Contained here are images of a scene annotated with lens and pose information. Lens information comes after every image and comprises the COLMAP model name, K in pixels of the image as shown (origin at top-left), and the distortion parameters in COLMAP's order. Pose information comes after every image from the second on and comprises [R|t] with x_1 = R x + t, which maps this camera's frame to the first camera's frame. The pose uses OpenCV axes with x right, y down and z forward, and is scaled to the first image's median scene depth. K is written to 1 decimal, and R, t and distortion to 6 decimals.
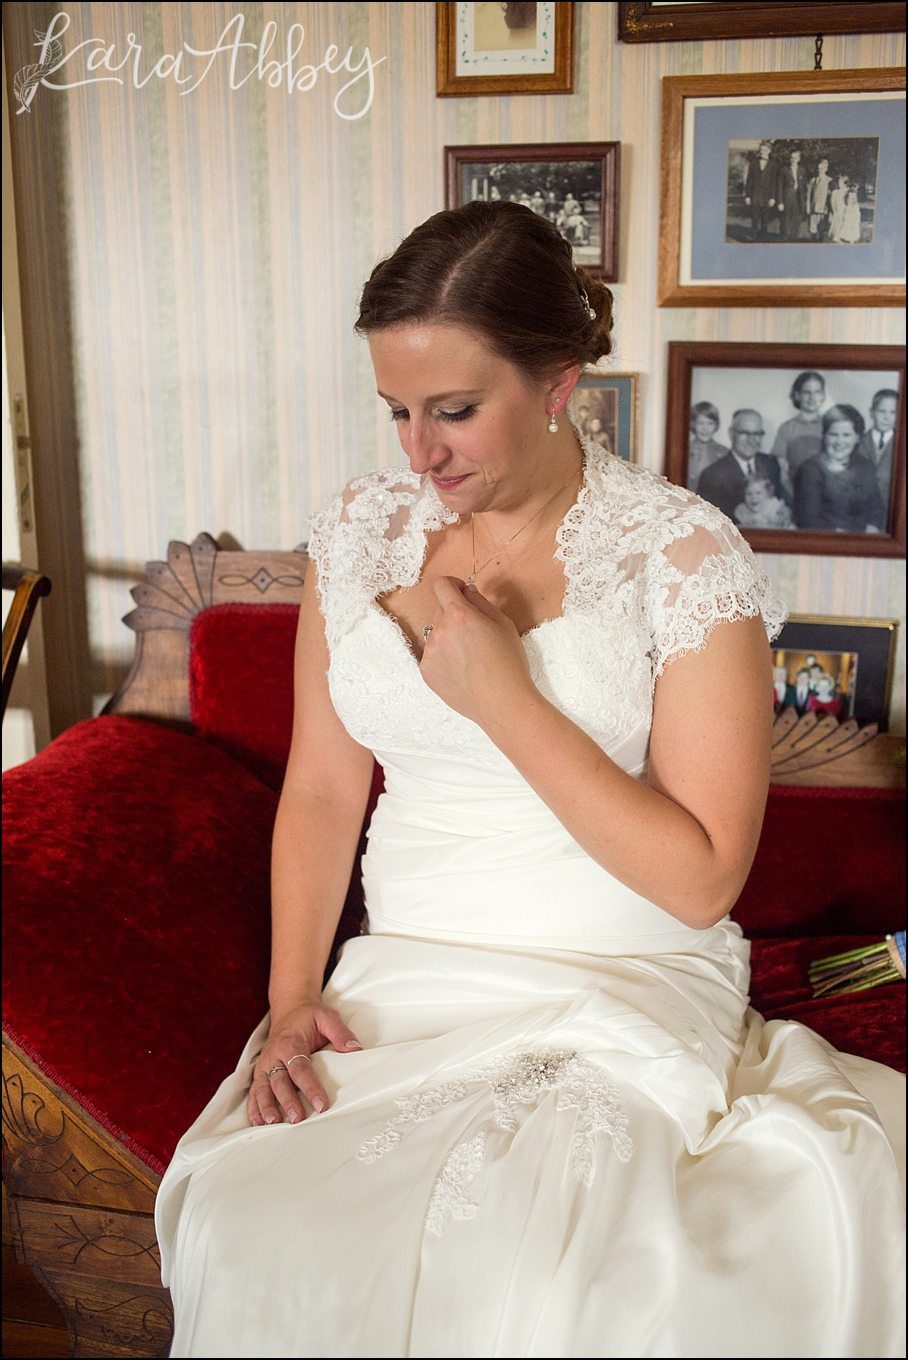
lens RADIAL K [[1393.8, 0, 452.3], [0, 1393.8, 676.1], [0, 0, 1]] dist [-0.027320, 0.000000]
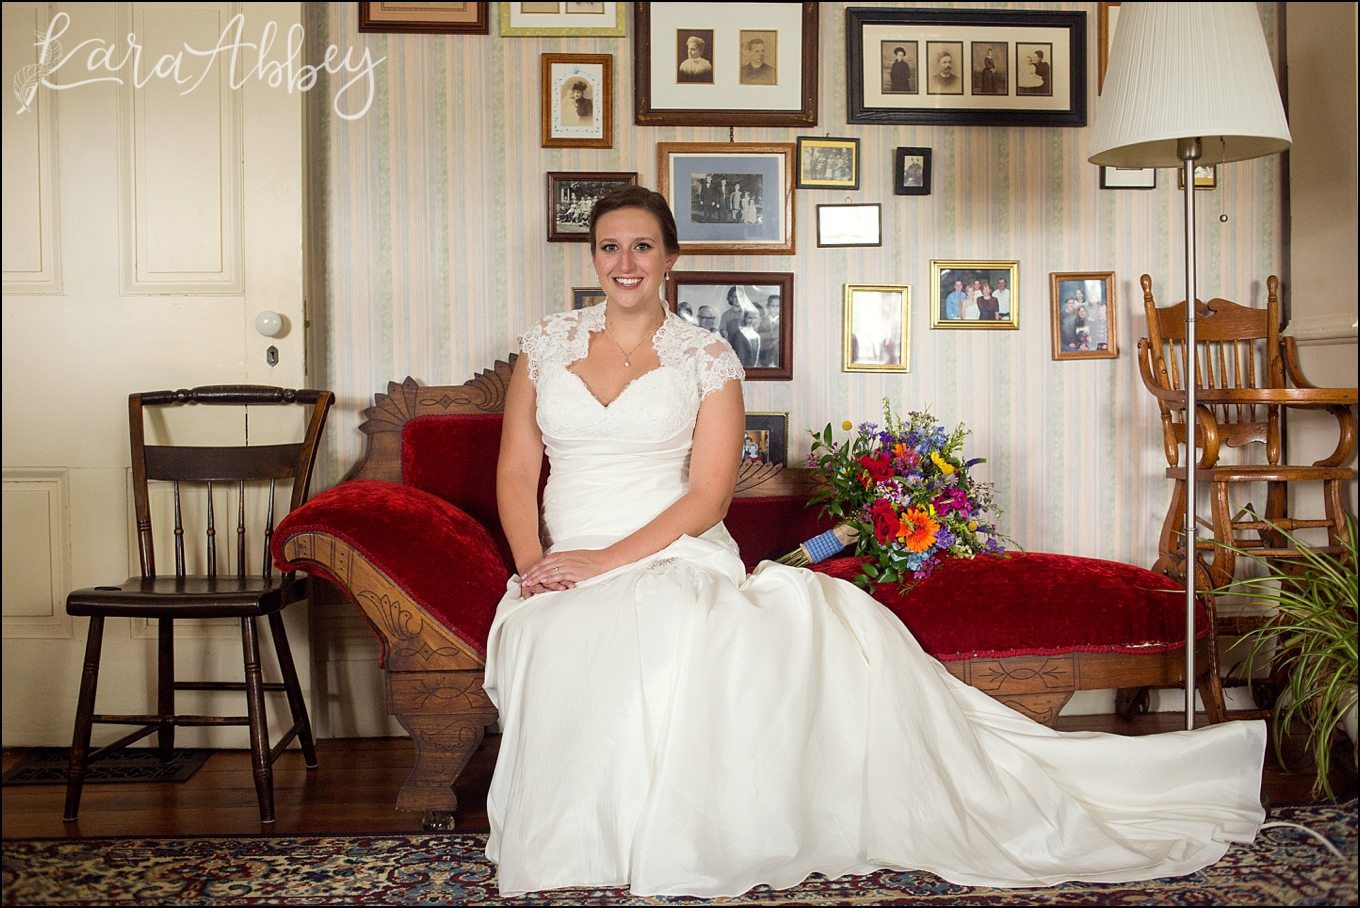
lens RADIAL K [[1393.8, 0, 680.1], [0, 1393.8, 454.6], [0, 0, 1]] dist [-0.027320, 0.000000]
pose [[0.961582, -0.016687, 0.274010, -0.368518], [0.067927, 0.981575, -0.178597, 0.366139], [-0.265981, 0.190349, 0.944998, -0.811037]]
